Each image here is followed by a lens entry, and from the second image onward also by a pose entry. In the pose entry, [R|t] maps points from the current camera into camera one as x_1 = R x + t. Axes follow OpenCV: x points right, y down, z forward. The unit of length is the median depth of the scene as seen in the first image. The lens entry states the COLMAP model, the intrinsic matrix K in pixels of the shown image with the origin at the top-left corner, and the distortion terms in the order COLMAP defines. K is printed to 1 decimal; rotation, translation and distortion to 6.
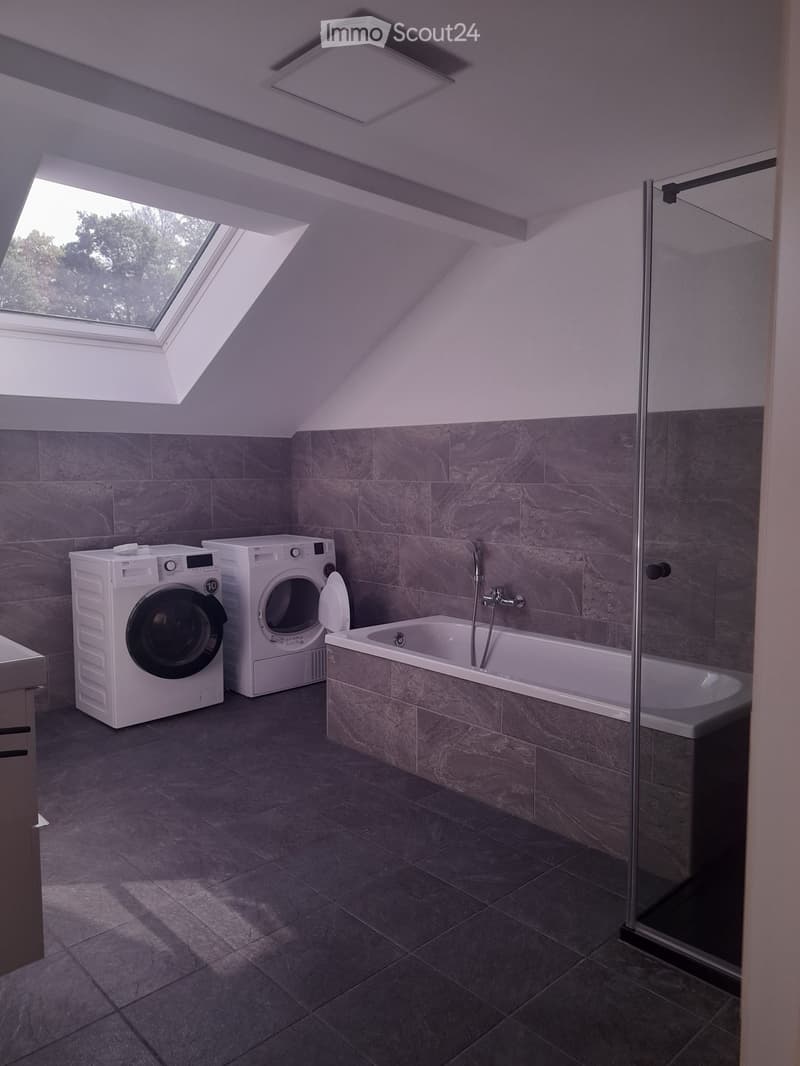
lens RADIAL K [[771.7, 0, 400.5], [0, 771.7, 536.2], [0, 0, 1]] dist [0.068924, -0.060617]
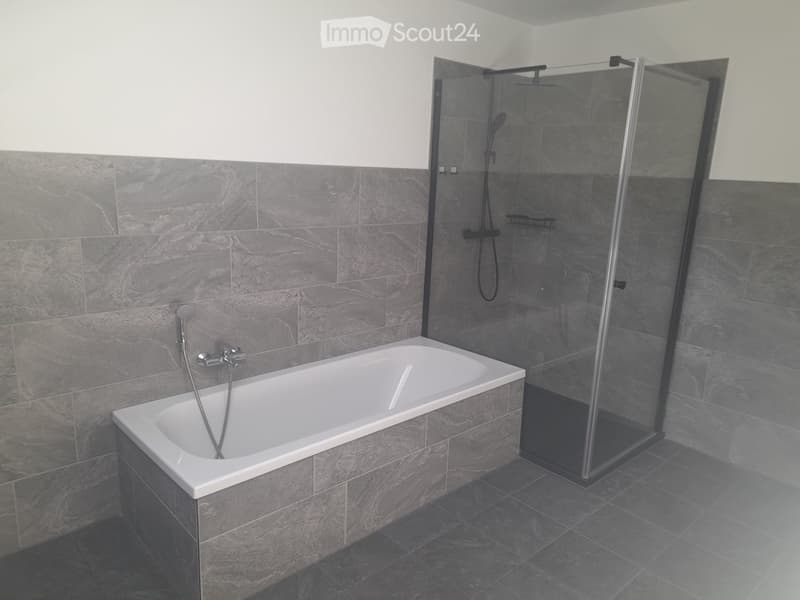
lens RADIAL K [[579.1, 0, 400.0], [0, 579.1, 300.0], [0, 0, 1]] dist [0.068924, -0.060617]
pose [[0.011142, -0.225308, 0.974224, -0.503864], [0.048416, 0.973263, 0.224532, -0.124959], [-0.998765, 0.044666, 0.021753, 0.728699]]
